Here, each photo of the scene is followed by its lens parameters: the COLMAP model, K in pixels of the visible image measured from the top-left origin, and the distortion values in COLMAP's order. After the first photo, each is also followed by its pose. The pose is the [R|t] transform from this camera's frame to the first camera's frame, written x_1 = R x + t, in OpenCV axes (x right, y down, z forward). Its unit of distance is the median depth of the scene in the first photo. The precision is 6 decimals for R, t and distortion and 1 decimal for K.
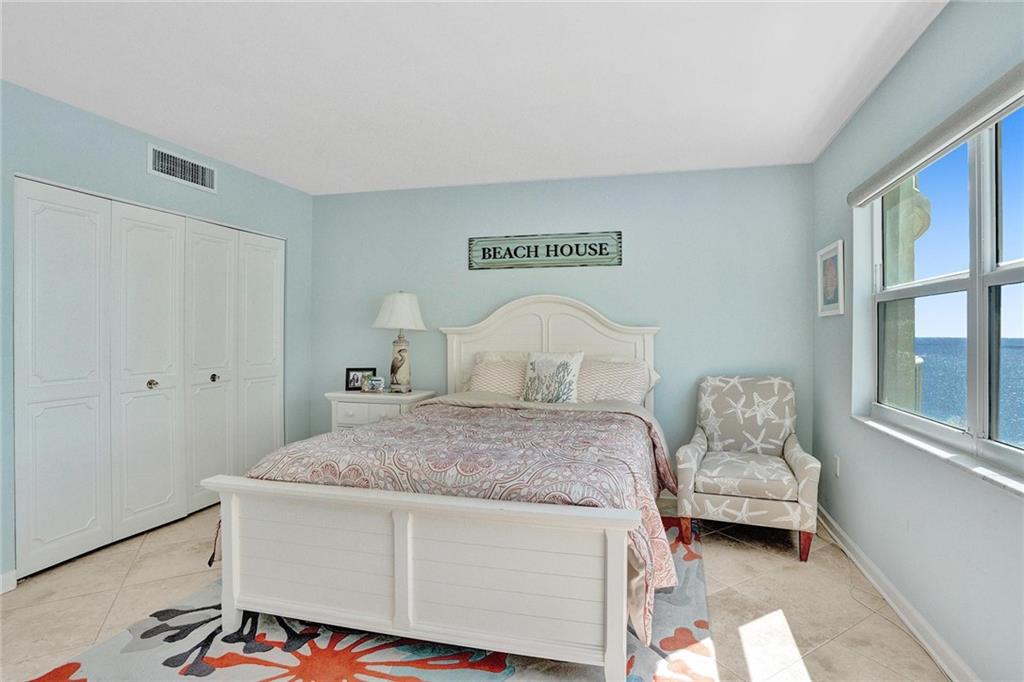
lens RADIAL K [[510.3, 0, 556.3], [0, 510.3, 330.0], [0, 0, 1]] dist [-0.073079, 0.026449]
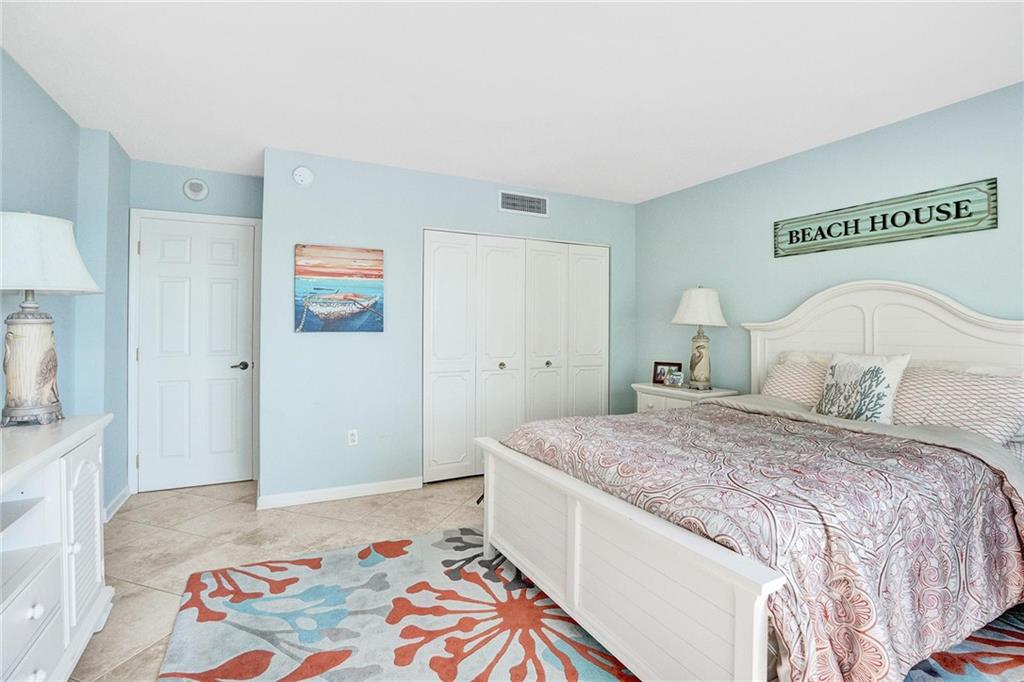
lens RADIAL K [[496.0, 0, 514.1], [0, 496.0, 321.0], [0, 0, 1]] dist [-0.071555, 0.032617]
pose [[0.642494, -0.008087, -0.766248, 0.196594], [-0.000148, 0.999943, -0.010677, 0.000948], [0.766291, 0.006973, 0.642456, 0.114518]]
